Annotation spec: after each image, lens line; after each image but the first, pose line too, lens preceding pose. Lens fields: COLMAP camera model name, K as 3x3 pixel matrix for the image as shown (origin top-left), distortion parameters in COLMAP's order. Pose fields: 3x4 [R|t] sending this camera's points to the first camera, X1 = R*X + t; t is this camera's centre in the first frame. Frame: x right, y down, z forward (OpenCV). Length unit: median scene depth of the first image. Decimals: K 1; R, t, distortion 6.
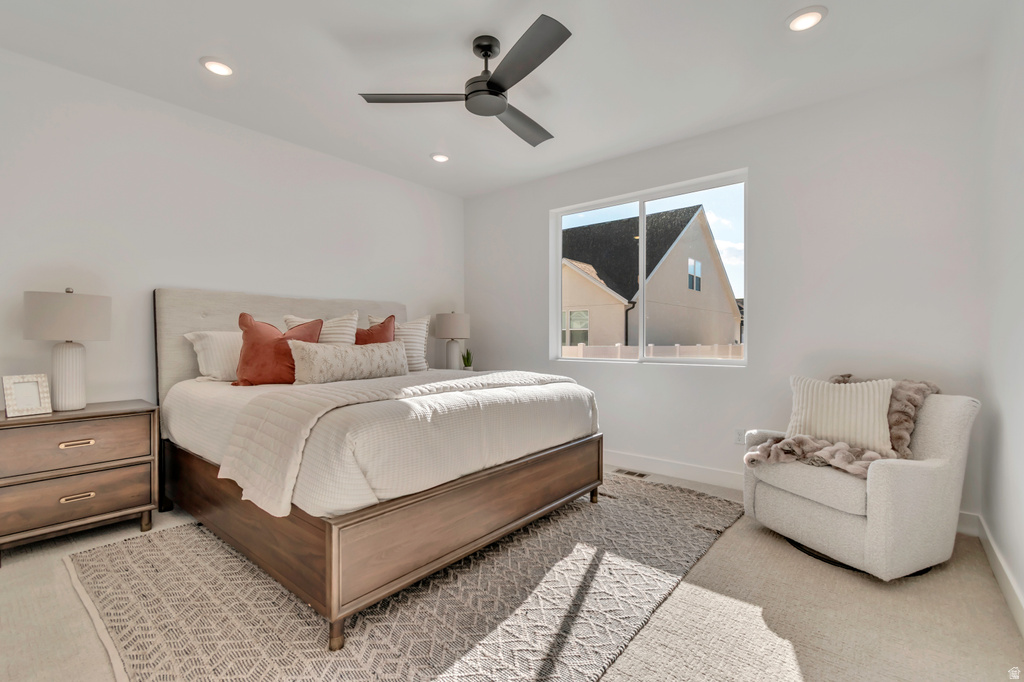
lens RADIAL K [[452.8, 0, 513.7], [0, 452.8, 343.7], [0, 0, 1]] dist [0.000988, 0.000035]
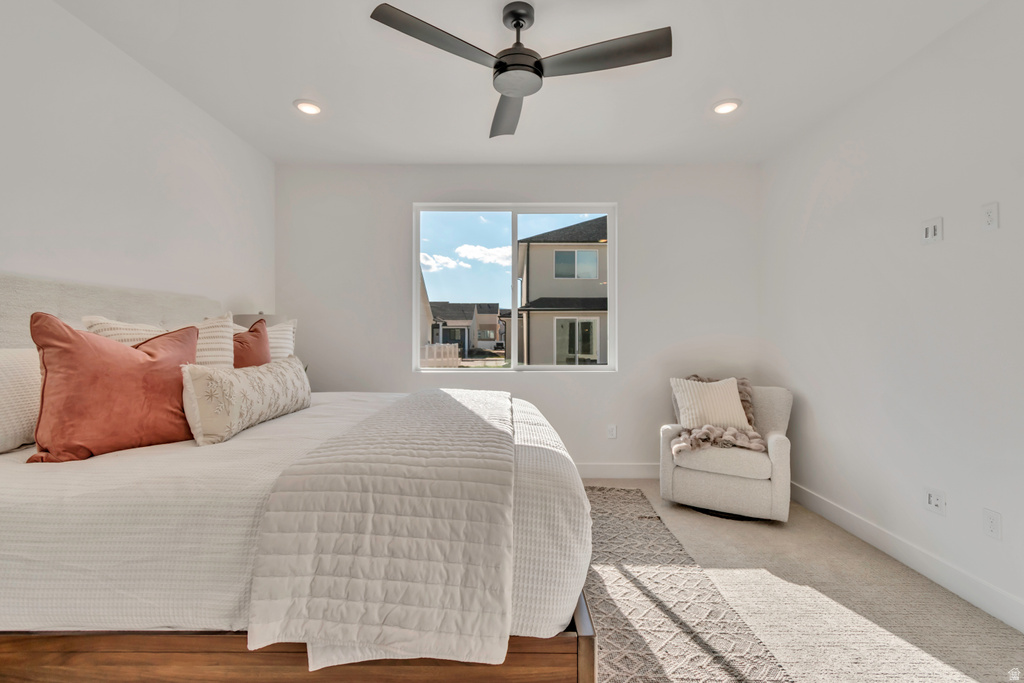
lens RADIAL K [[459.2, 0, 515.5], [0, 459.2, 337.7], [0, 0, 1]] dist [0.000981, -0.000230]
pose [[0.776918, -0.000499, 0.629601, -0.607676], [0.008824, 0.999910, -0.010096, -0.037074], [-0.629540, 0.013399, 0.776853, 0.335270]]
